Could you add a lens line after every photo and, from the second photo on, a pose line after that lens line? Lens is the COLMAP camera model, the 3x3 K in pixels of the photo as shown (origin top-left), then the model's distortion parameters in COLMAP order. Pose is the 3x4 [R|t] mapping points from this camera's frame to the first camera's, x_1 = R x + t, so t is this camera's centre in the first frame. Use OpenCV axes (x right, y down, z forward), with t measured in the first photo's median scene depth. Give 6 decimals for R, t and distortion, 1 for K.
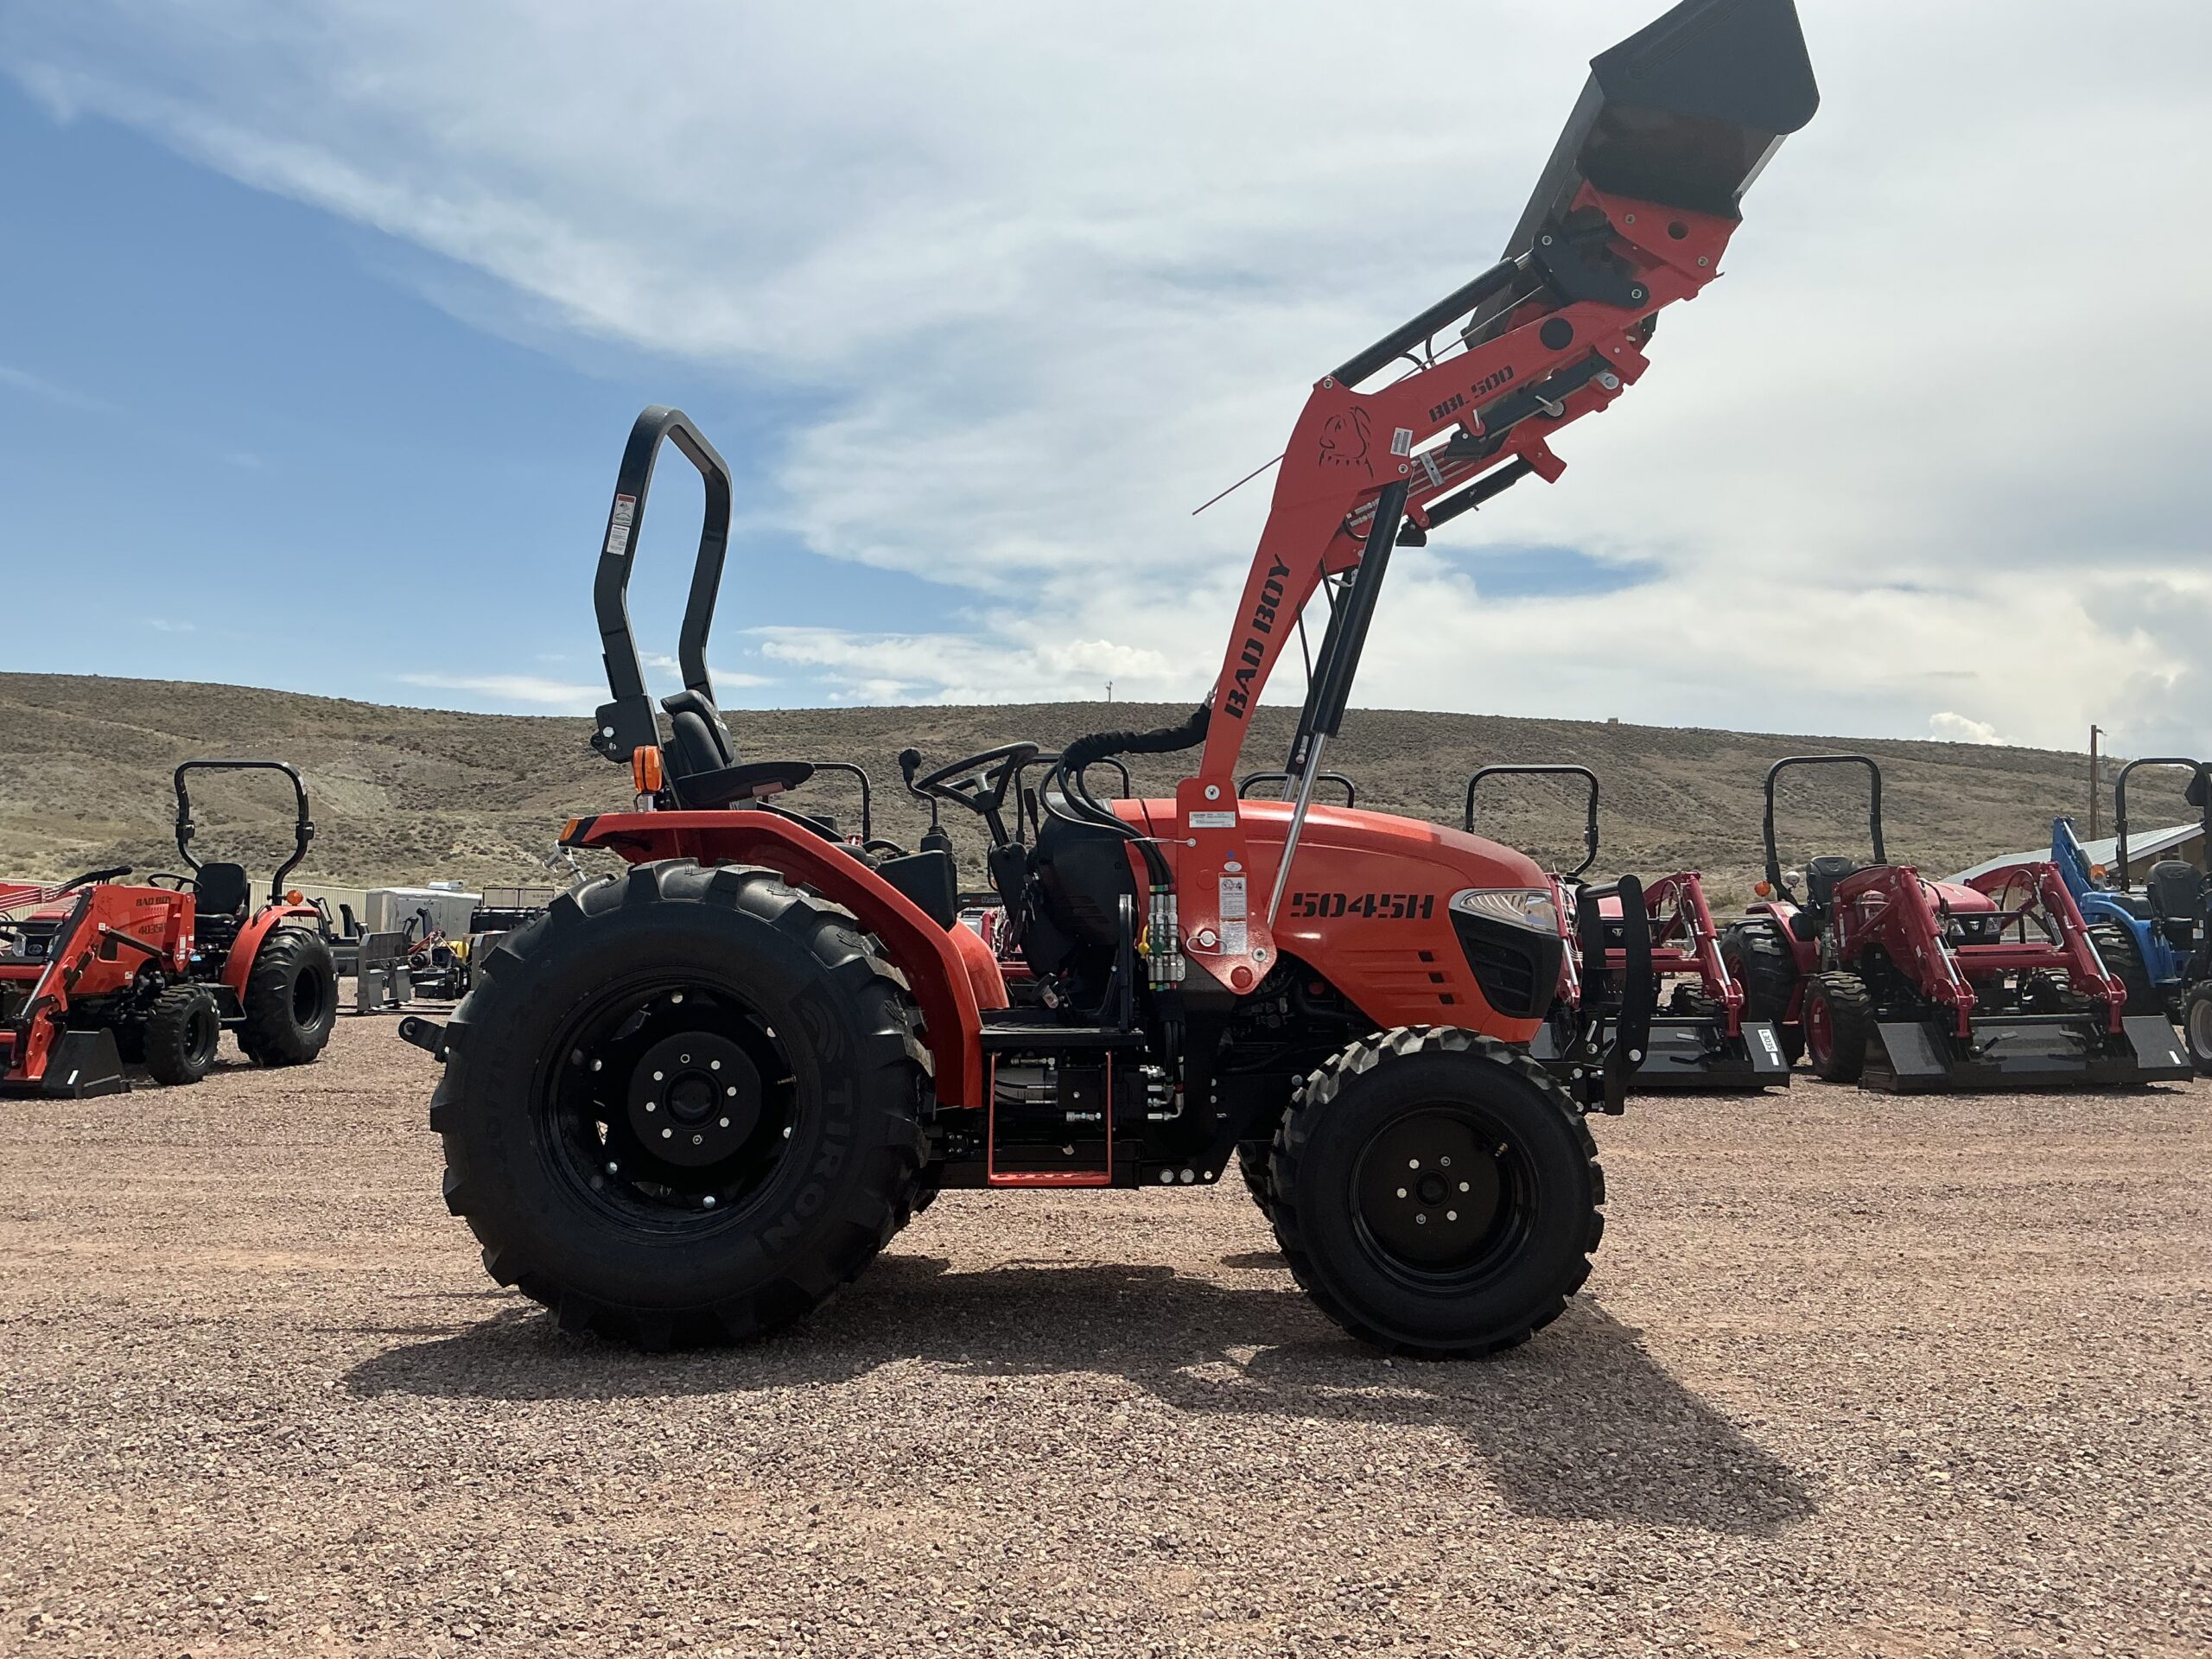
lens RADIAL K [[1877.6, 0, 1088.9], [0, 1877.6, 836.3], [0, 0, 1]] dist [0.101780, -0.227258]
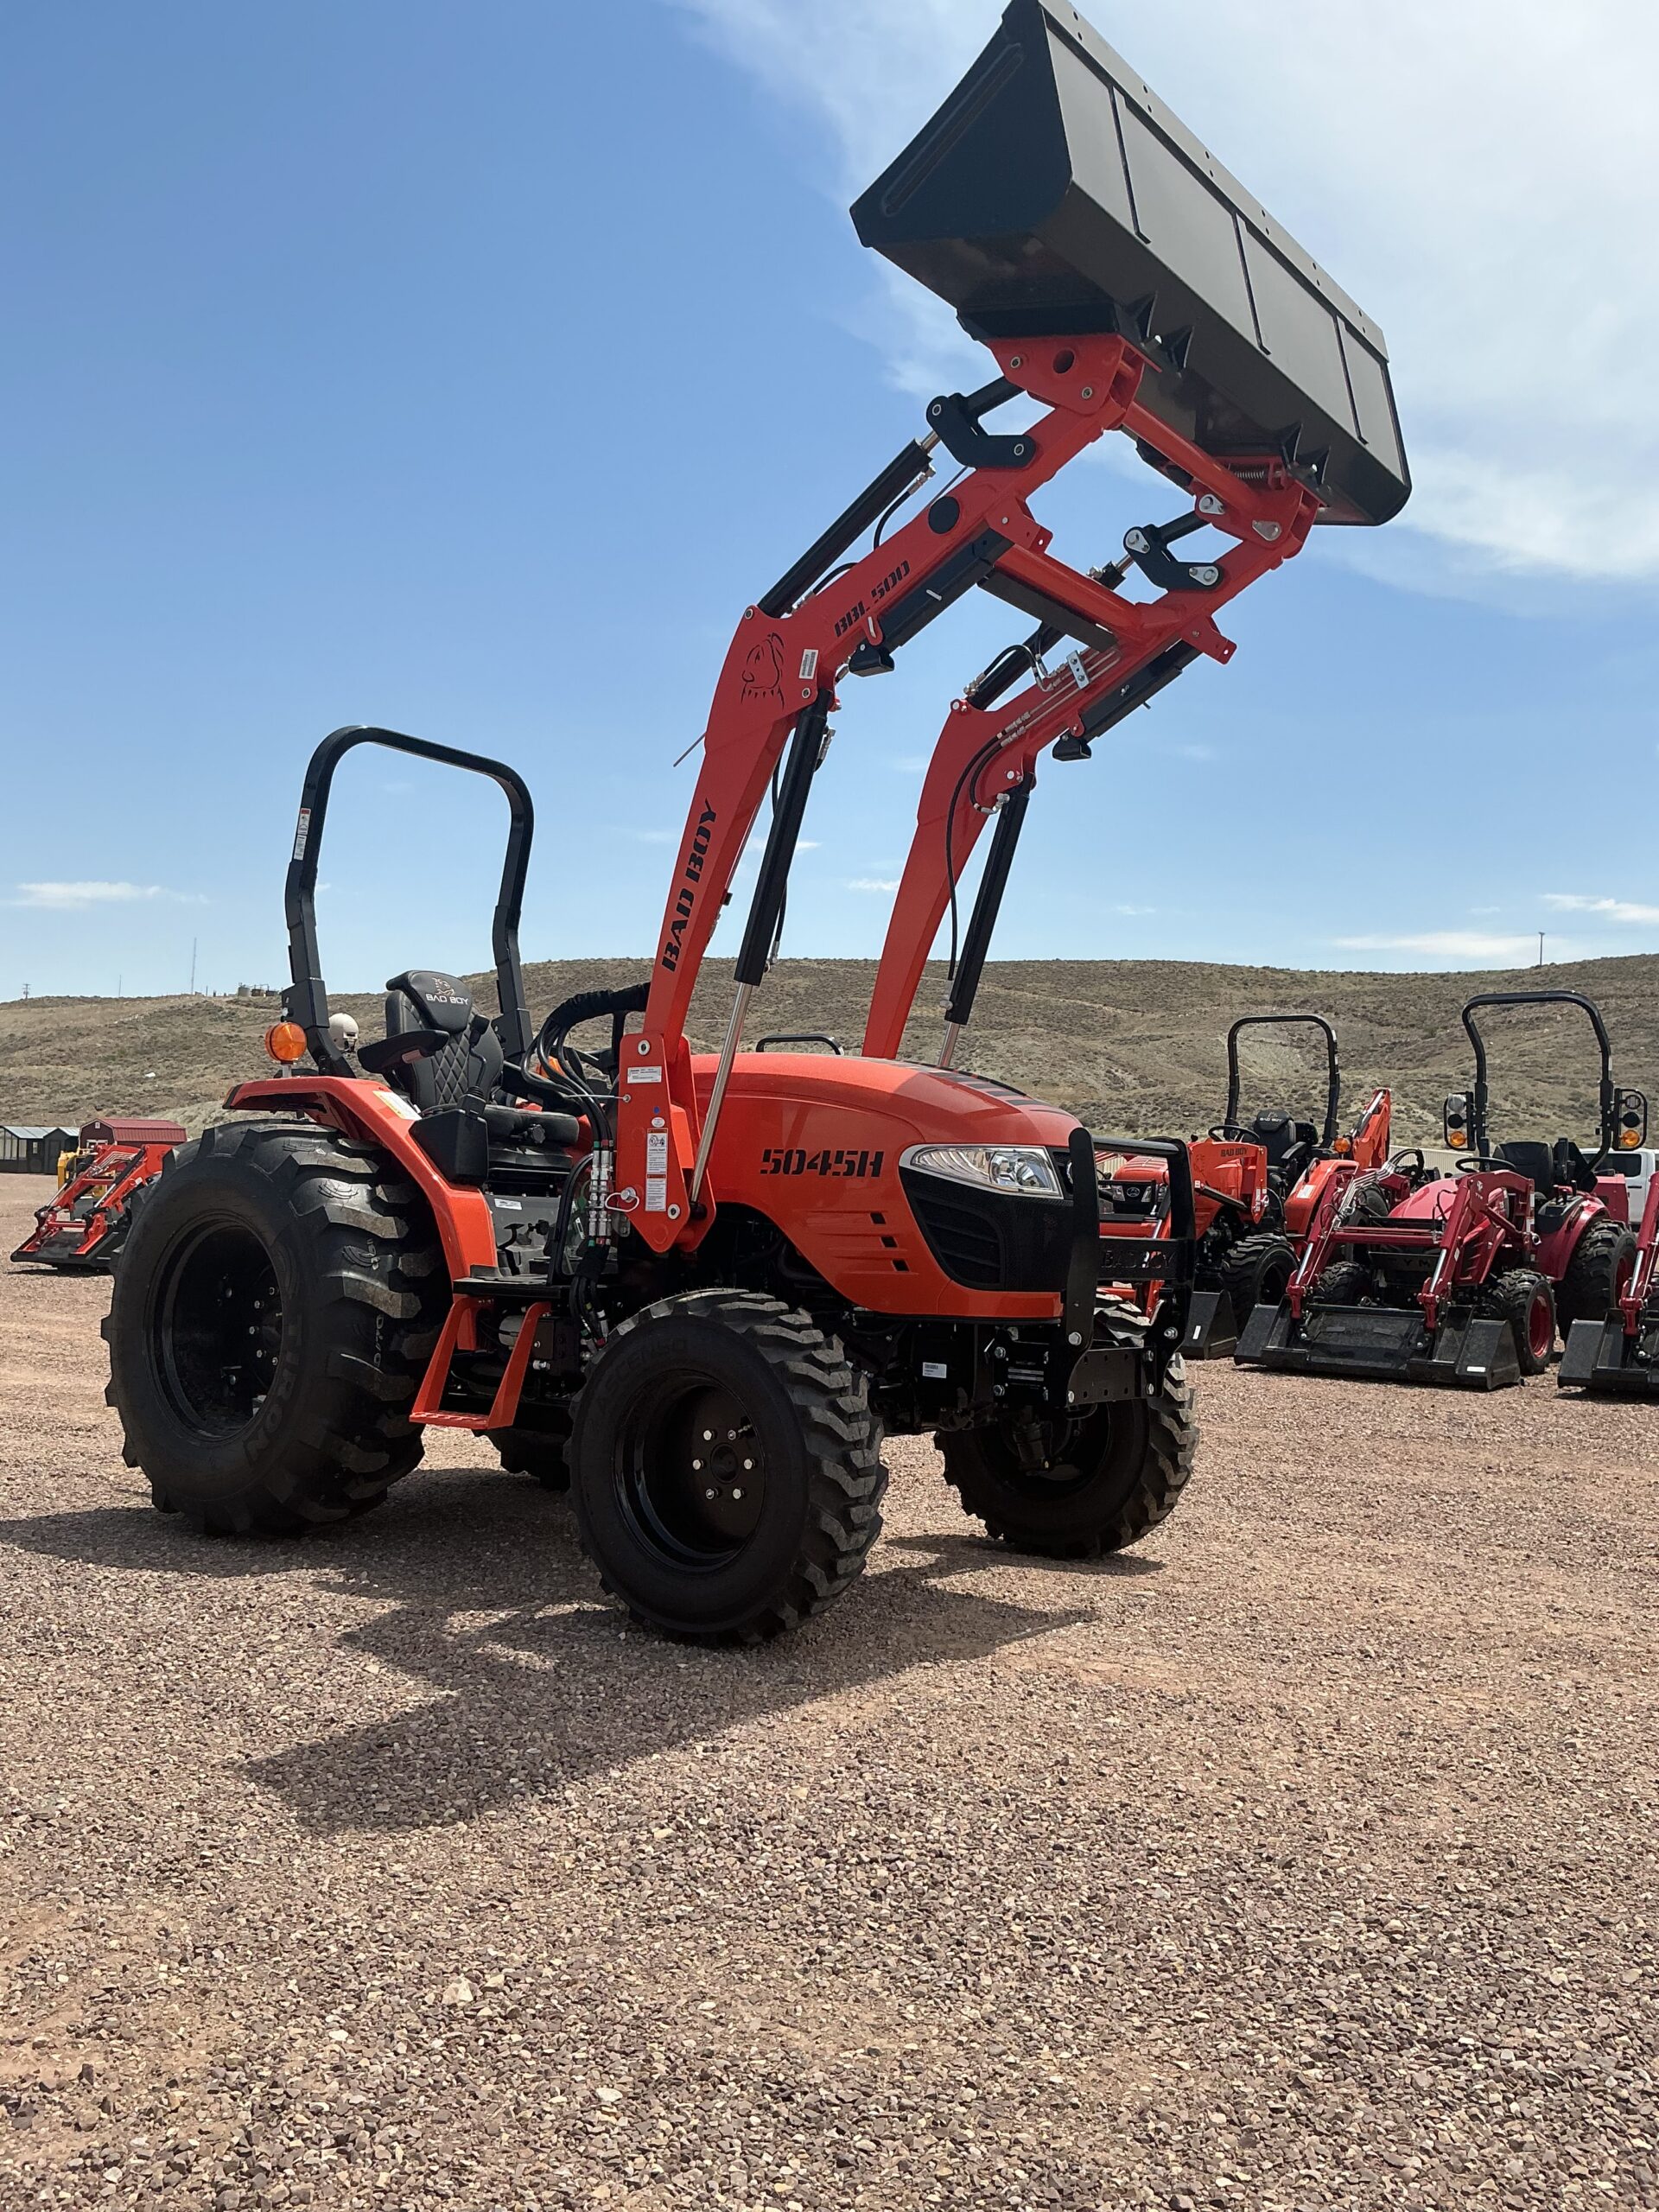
lens RADIAL K [[1877.6, 0, 834.8], [0, 1877.6, 1110.2], [0, 0, 1]] dist [0.101780, -0.227258]
pose [[0.809865, -0.011575, -0.586503, 0.715326], [0.016493, 0.999859, 0.003041, 0.008112], [0.586385, -0.012136, 0.809942, 0.252285]]
